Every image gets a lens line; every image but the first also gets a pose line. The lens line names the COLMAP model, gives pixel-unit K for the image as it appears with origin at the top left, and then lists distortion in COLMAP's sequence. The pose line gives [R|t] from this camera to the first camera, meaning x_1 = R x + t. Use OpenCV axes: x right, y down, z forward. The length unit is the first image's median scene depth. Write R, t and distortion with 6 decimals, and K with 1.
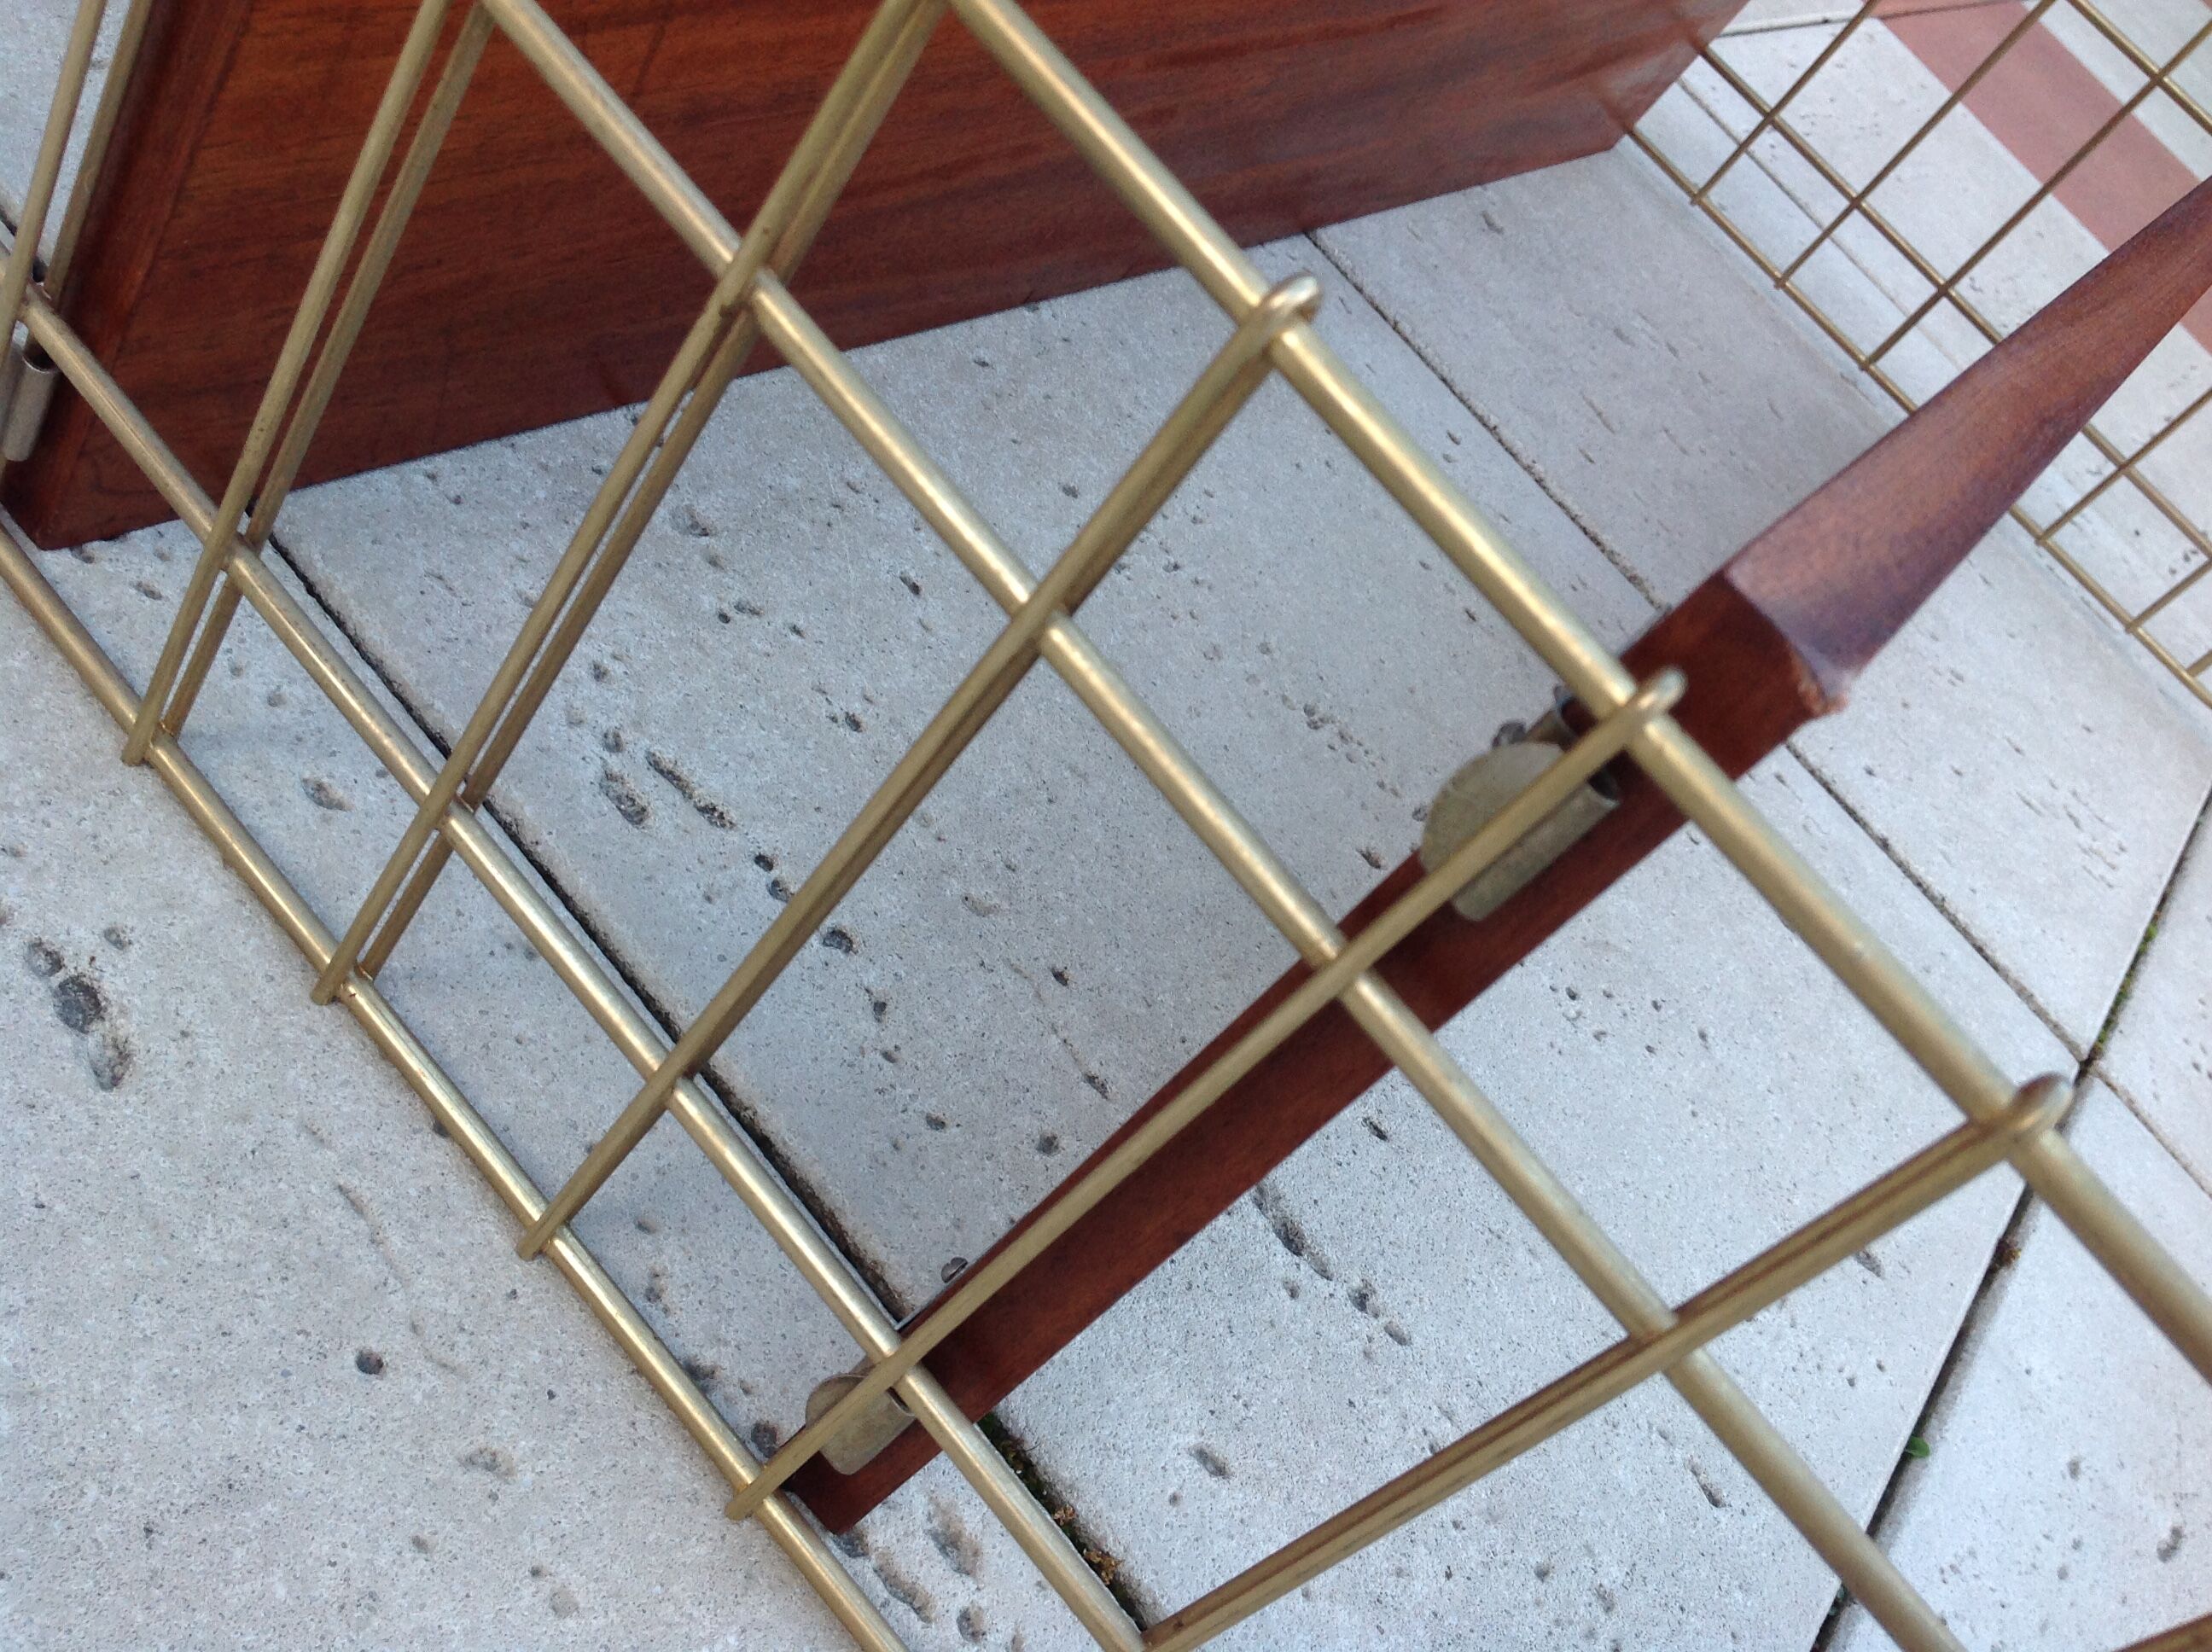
lens RADIAL K [[2096.5, 0, 1106.0], [0, 2096.5, 826.0], [0, 0, 1]] dist [0.164702, -0.427780]
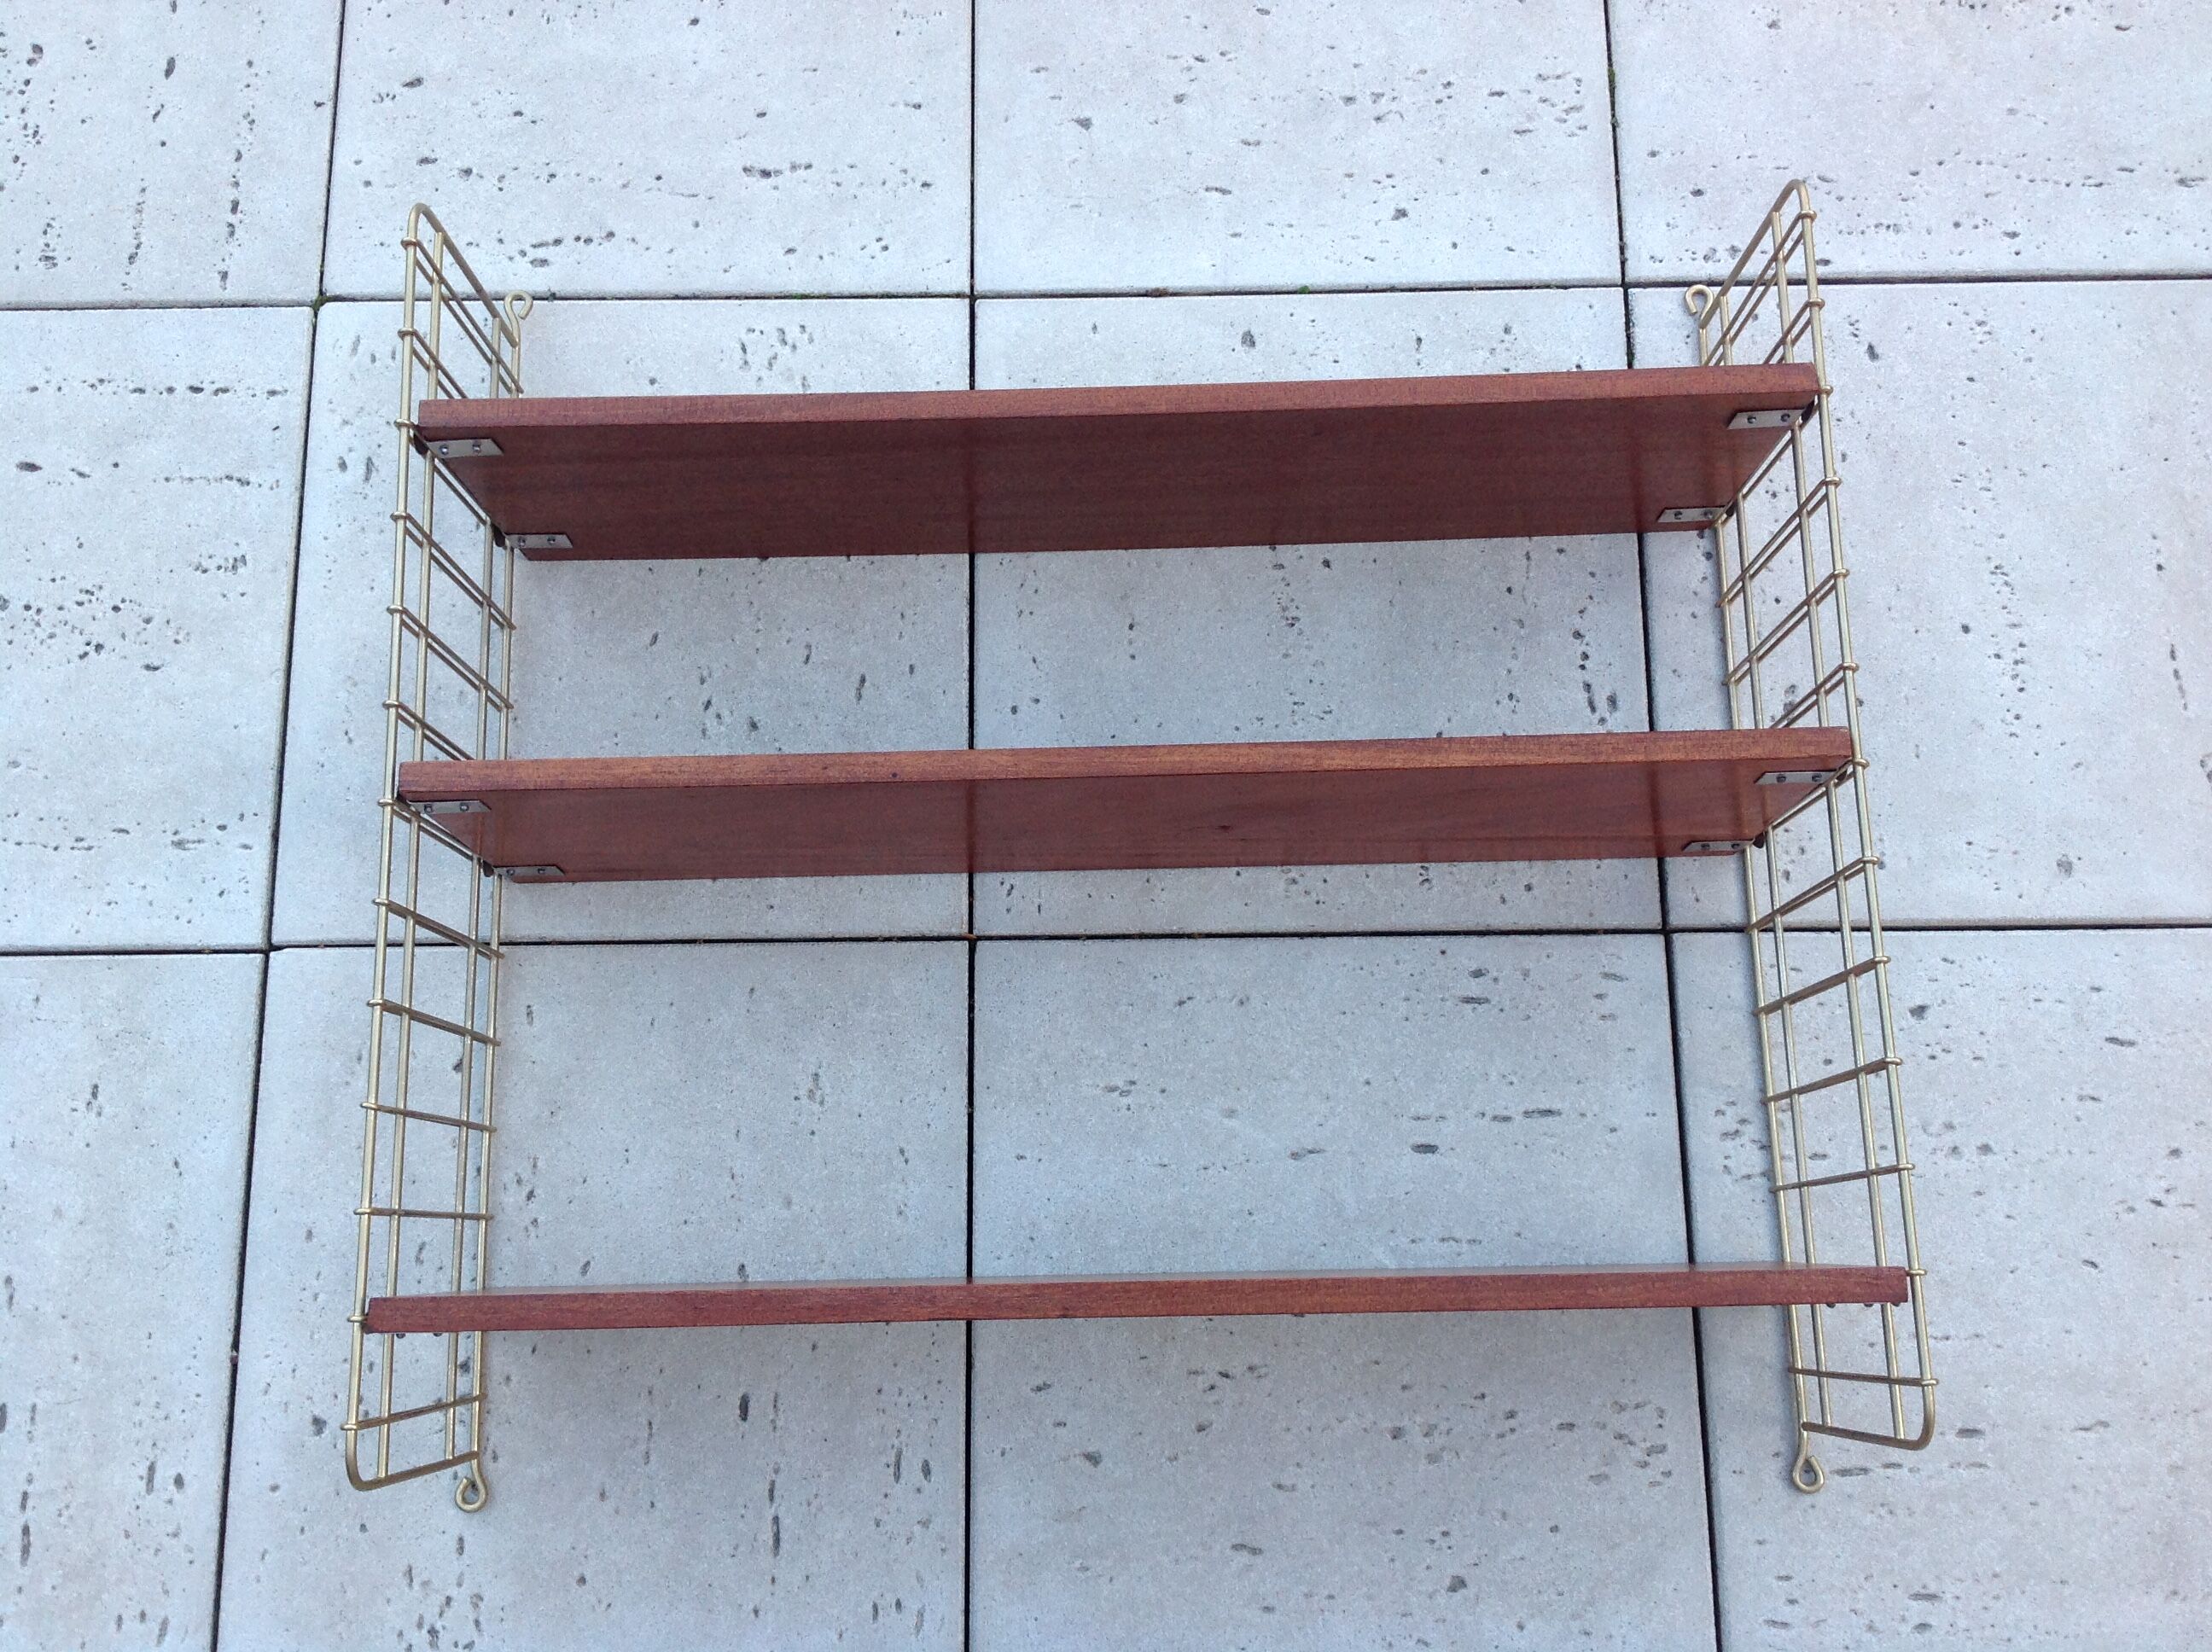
lens RADIAL K [[2056.3, 0, 1118.3], [0, 2056.3, 845.1], [0, 0, 1]] dist [0.133196, -0.296524]
pose [[-0.555604, -0.737647, -0.383641, 1.435731], [0.322641, -0.616535, 0.718183, -3.055800], [-0.766294, 0.275247, 0.580545, -0.254415]]
